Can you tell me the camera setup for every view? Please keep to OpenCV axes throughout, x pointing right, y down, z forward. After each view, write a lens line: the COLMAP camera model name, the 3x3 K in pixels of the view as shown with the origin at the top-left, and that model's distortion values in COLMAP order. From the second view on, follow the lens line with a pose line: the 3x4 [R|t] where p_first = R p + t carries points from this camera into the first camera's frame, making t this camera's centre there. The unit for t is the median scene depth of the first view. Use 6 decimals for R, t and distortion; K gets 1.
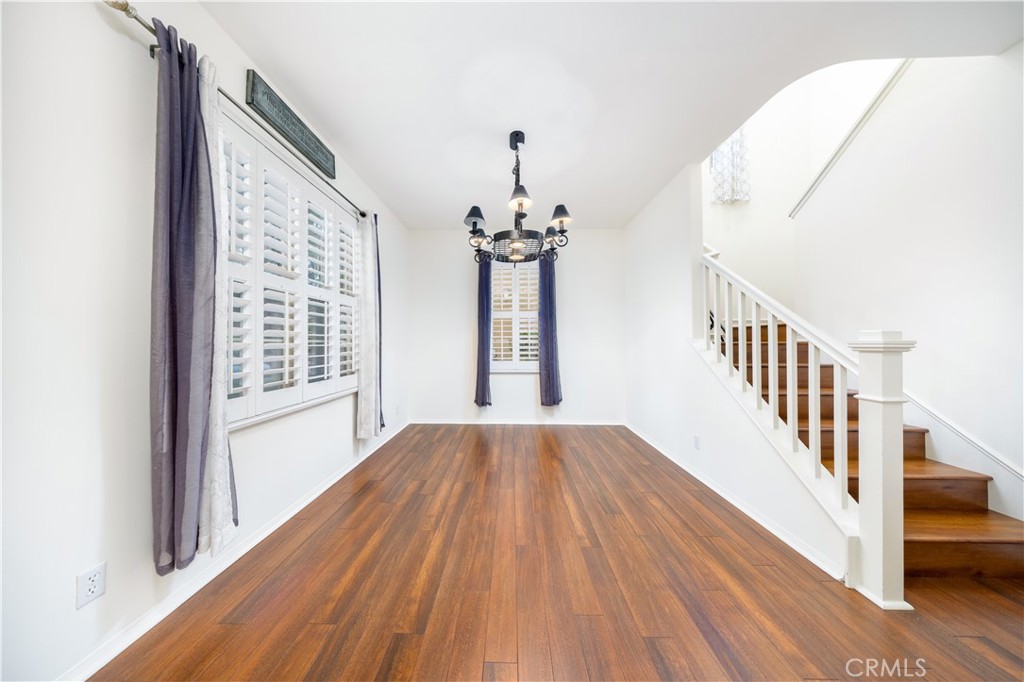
lens RADIAL K [[298.8, 0, 503.2], [0, 298.8, 339.9], [0, 0, 1]] dist [0.000264, -0.000103]
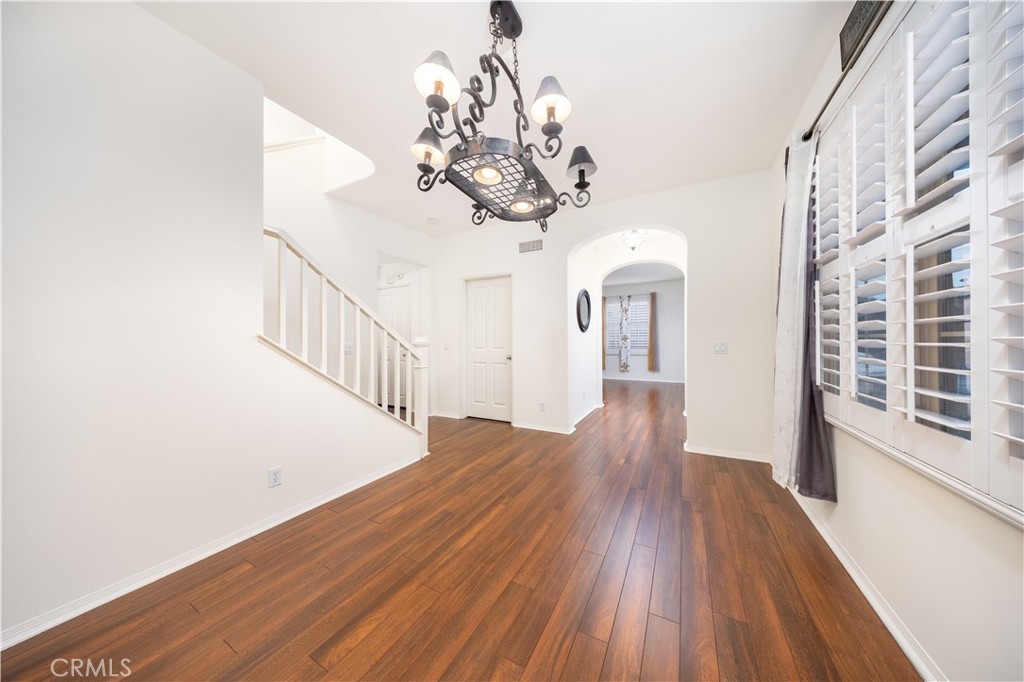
lens RADIAL K [[303.8, 0, 535.6], [0, 303.8, 339.8], [0, 0, 1]] dist [-0.000042, -0.000029]
pose [[-0.911544, 0.005631, 0.411164, -0.275540], [0.000962, 0.999933, -0.011560, 0.014547], [-0.411201, -0.010142, -0.911488, 1.614008]]
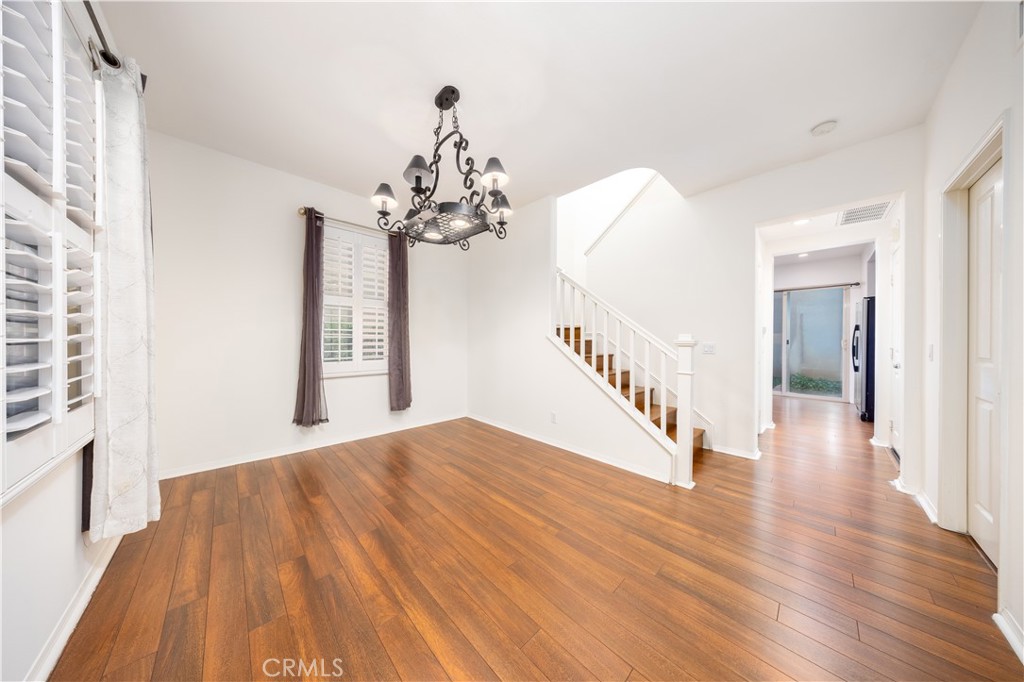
lens RADIAL K [[298.8, 0, 503.2], [0, 298.8, 339.9], [0, 0, 1]] dist [0.000264, -0.000103]
pose [[0.716820, 0.006144, 0.697231, -0.441261], [-0.014857, 0.999869, 0.006463, 0.007214], [-0.697100, -0.014991, 0.716817, 0.289854]]
